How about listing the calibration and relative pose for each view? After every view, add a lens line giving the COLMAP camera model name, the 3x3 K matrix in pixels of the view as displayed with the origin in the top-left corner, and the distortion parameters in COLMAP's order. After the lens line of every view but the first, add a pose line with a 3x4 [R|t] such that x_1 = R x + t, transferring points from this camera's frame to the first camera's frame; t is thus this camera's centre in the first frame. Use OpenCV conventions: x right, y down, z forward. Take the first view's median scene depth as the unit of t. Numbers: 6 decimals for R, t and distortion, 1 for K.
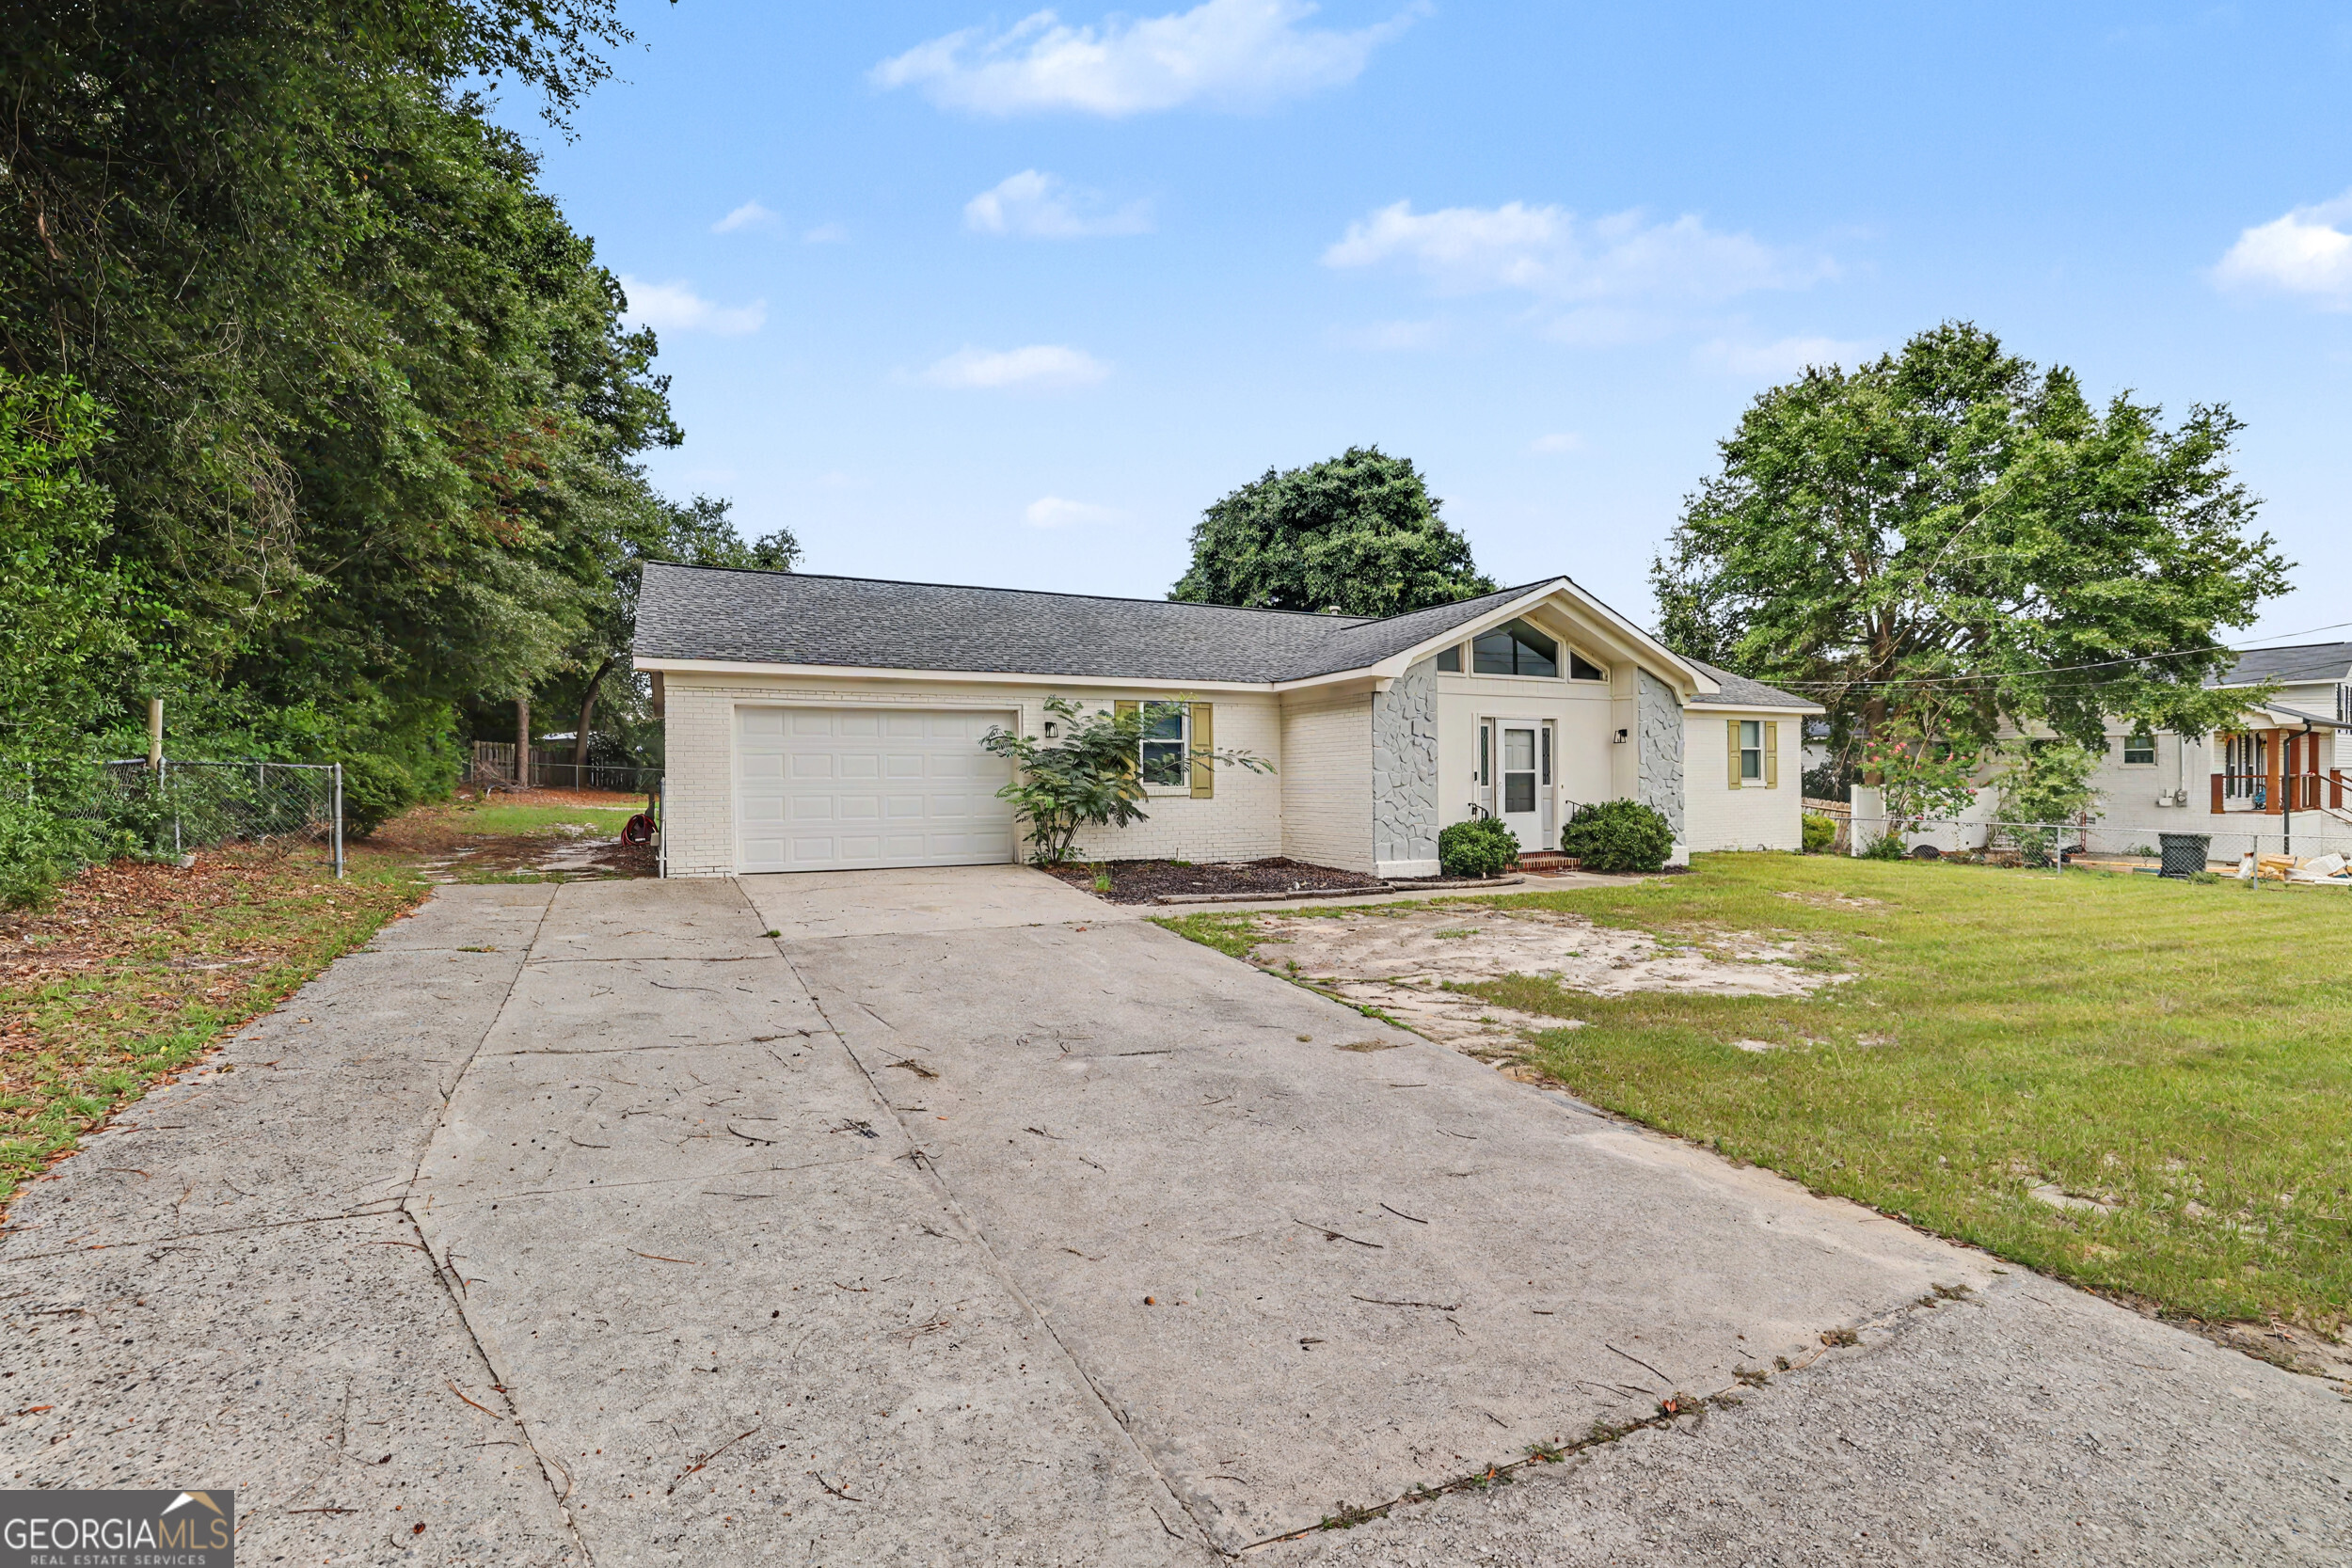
lens RADIAL K [[1026.3, 0, 1176.0], [0, 1026.3, 784.0], [0, 0, 1]] dist [-0.054587, 0.020053]
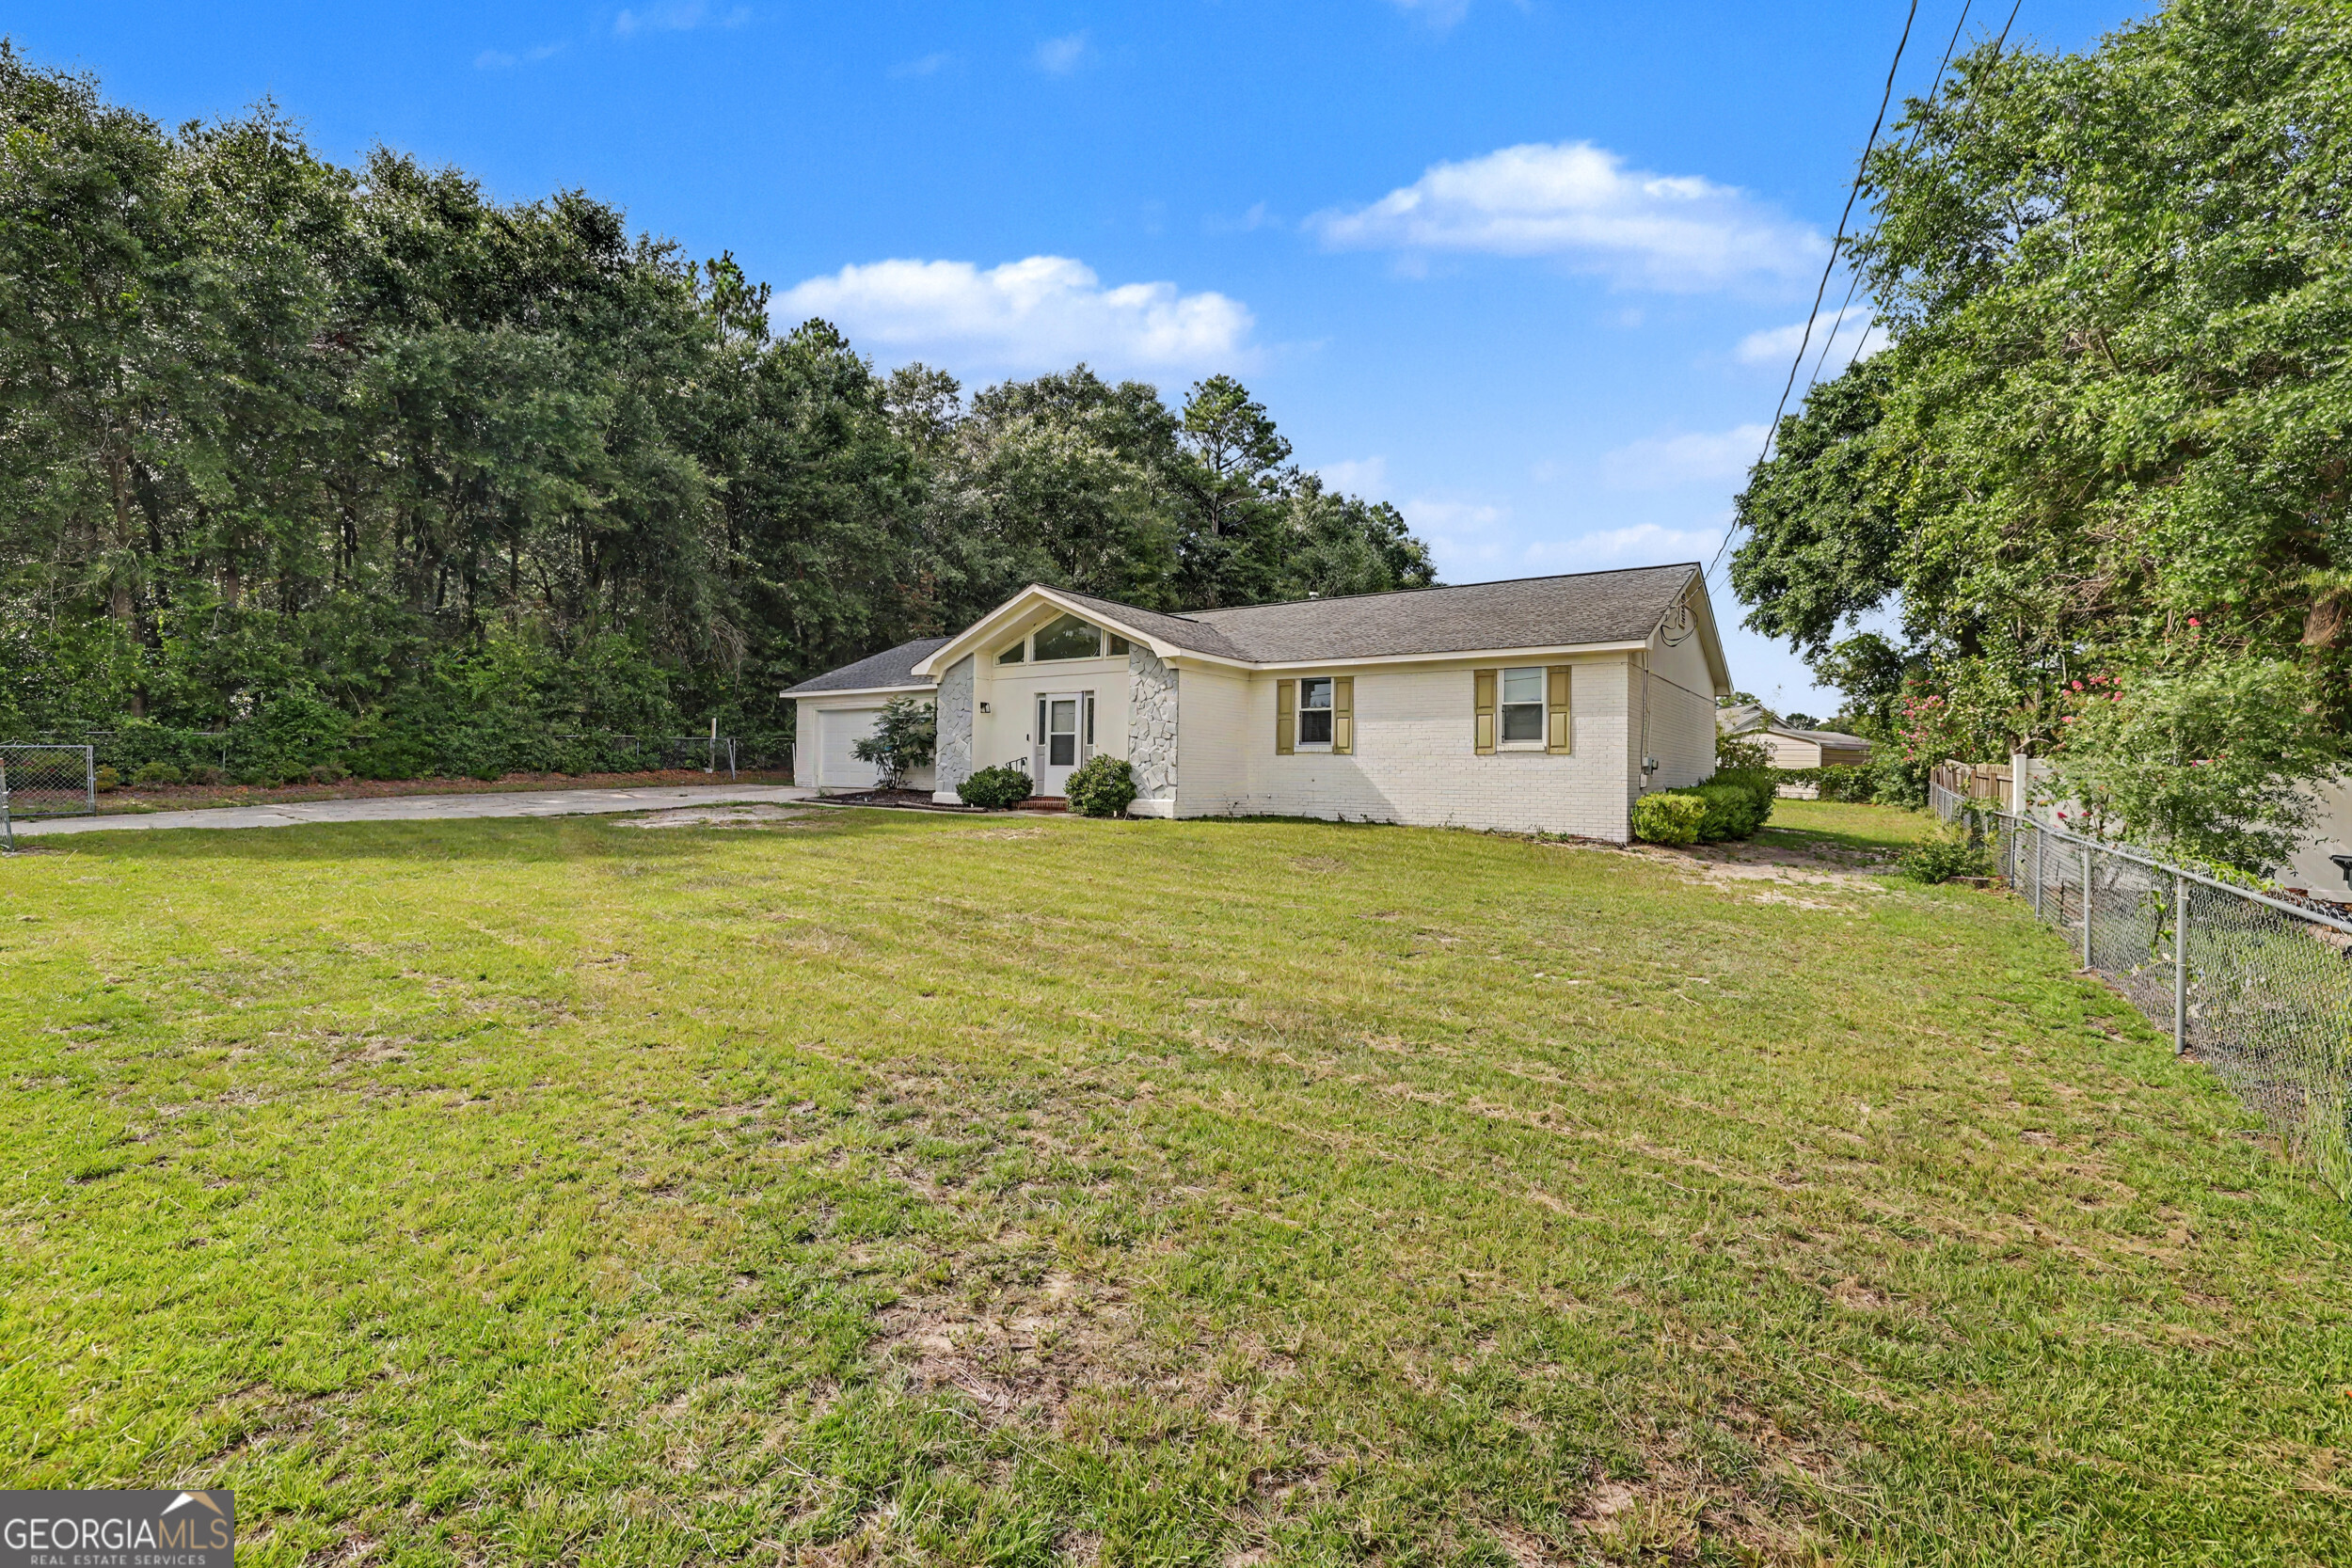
lens RADIAL K [[1026.3, 0, 1176.0], [0, 1026.3, 784.0], [0, 0, 1]] dist [-0.054587, 0.020053]
pose [[0.467699, 0.019447, -0.883674, 1.120543], [-0.021245, 0.999716, 0.010756, 0.024848], [0.883632, 0.013743, 0.467979, 0.379736]]
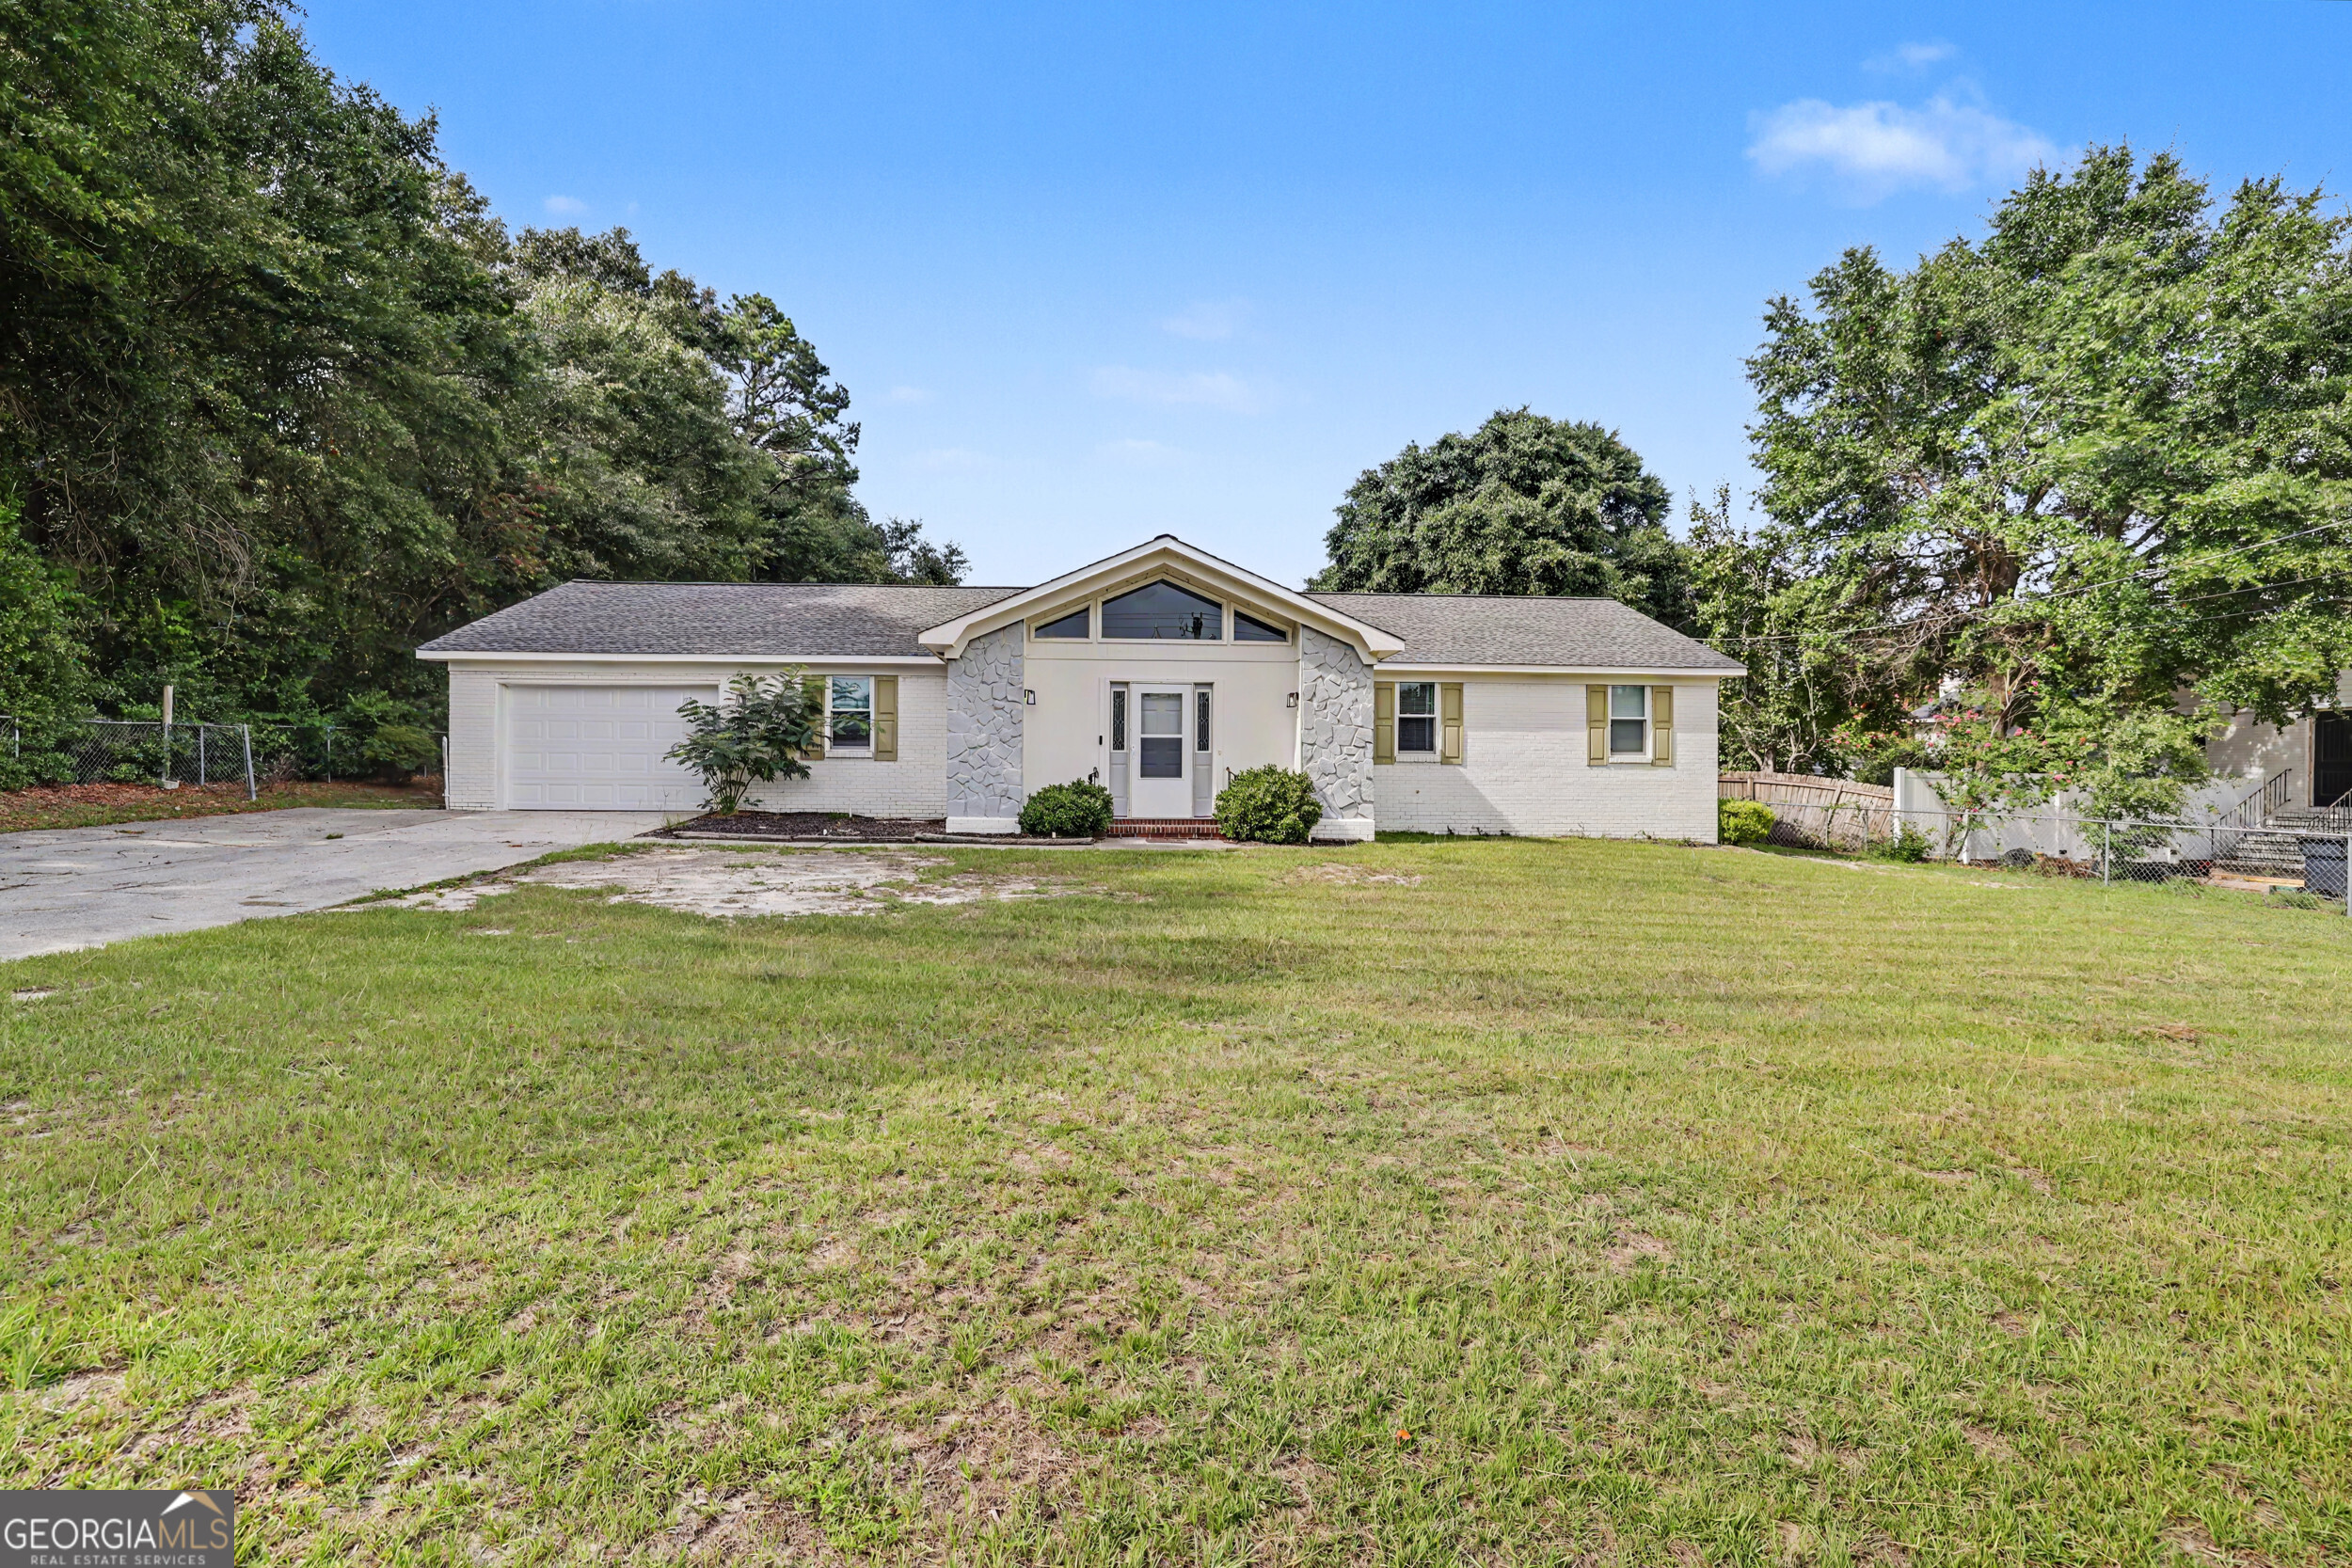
lens RADIAL K [[1026.3, 0, 1176.0], [0, 1026.3, 784.0], [0, 0, 1]] dist [-0.054587, 0.020053]
pose [[0.925774, 0.014255, -0.377809, 0.526691], [-0.013727, 0.999897, 0.004092, 0.021434], [0.377829, 0.001398, 0.925874, 0.063255]]
